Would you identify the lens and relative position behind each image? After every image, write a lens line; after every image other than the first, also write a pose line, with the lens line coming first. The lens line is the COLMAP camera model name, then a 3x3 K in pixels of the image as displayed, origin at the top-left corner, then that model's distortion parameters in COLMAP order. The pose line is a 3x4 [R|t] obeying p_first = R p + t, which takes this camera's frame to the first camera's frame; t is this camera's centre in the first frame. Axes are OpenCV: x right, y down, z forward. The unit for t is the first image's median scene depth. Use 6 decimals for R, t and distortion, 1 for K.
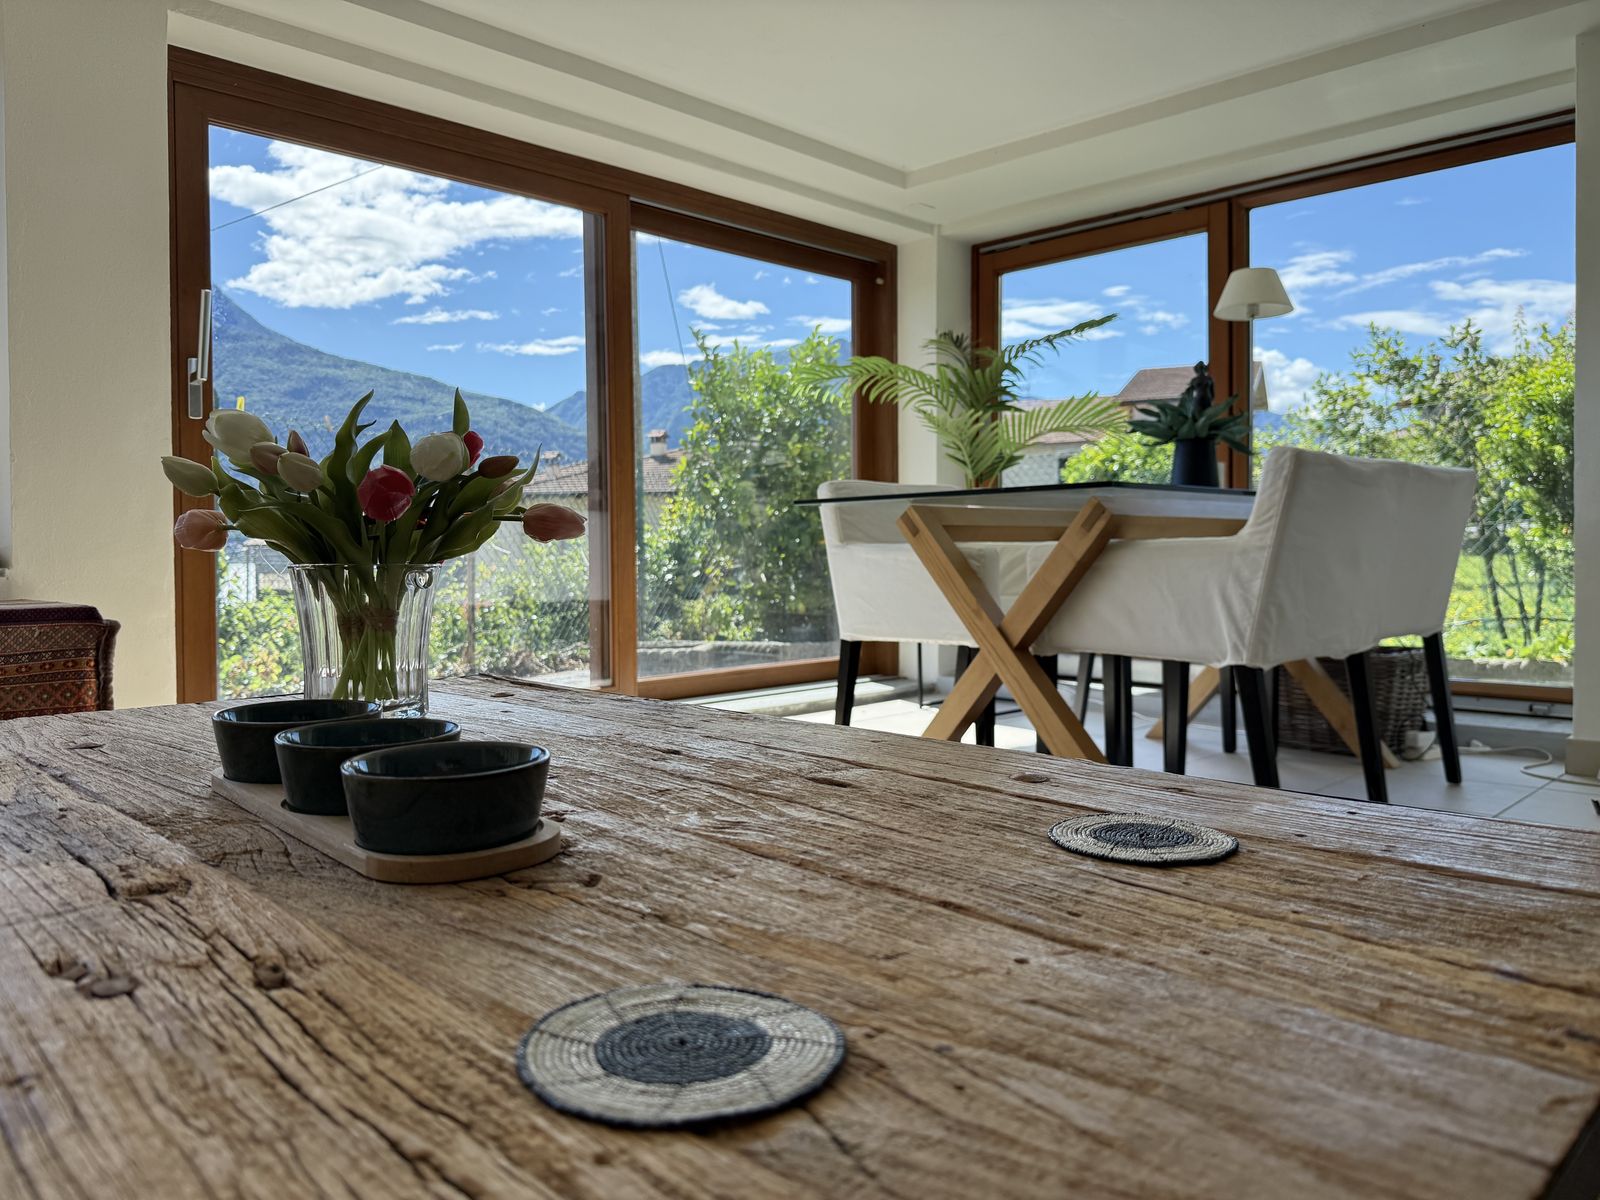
lens RADIAL K [[1141.8, 0, 800.0], [0, 1141.8, 600.0], [0, 0, 1]] dist [0.059962, -0.095303]
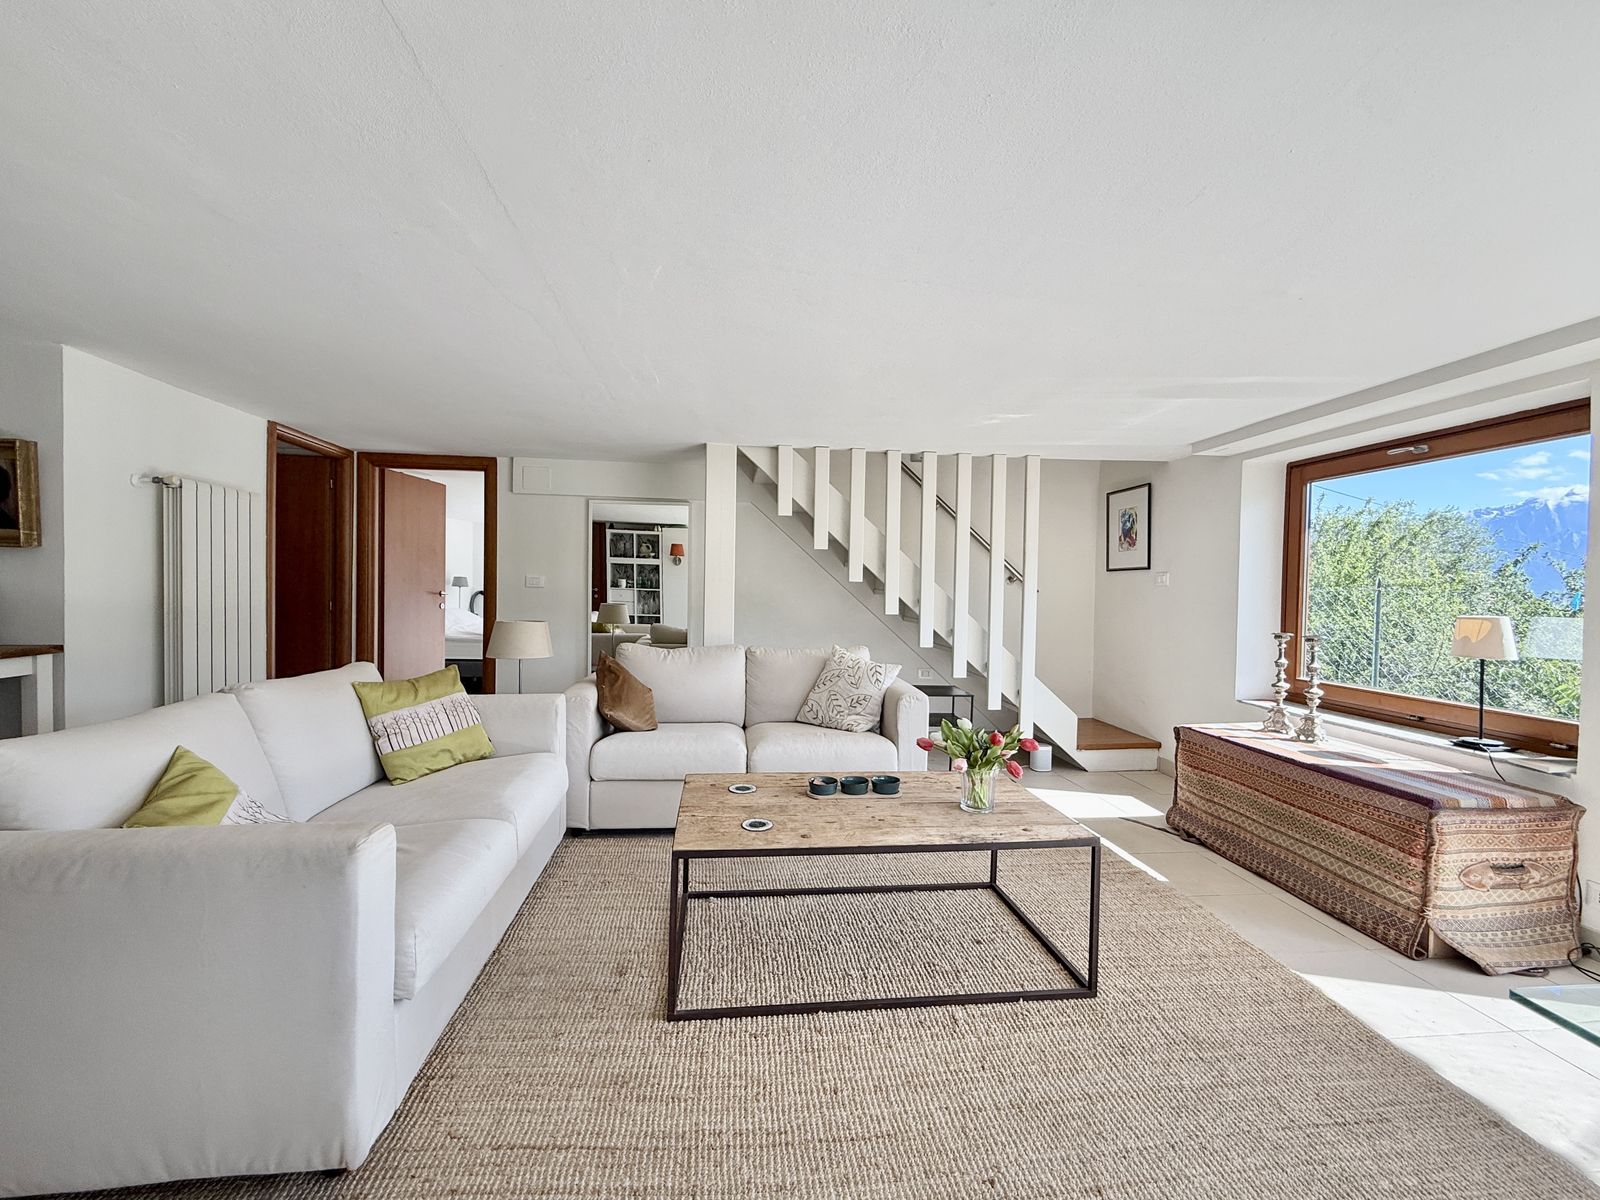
lens RADIAL K [[671.7, 0, 793.9], [0, 671.7, 598.9], [0, 0, 1]] dist [0.000633, 0.000050]
pose [[-0.623428, 0.010391, -0.781812, 0.416505], [-0.050217, 0.997315, 0.053299, -0.162966], [0.780267, 0.072488, -0.621232, 0.472374]]
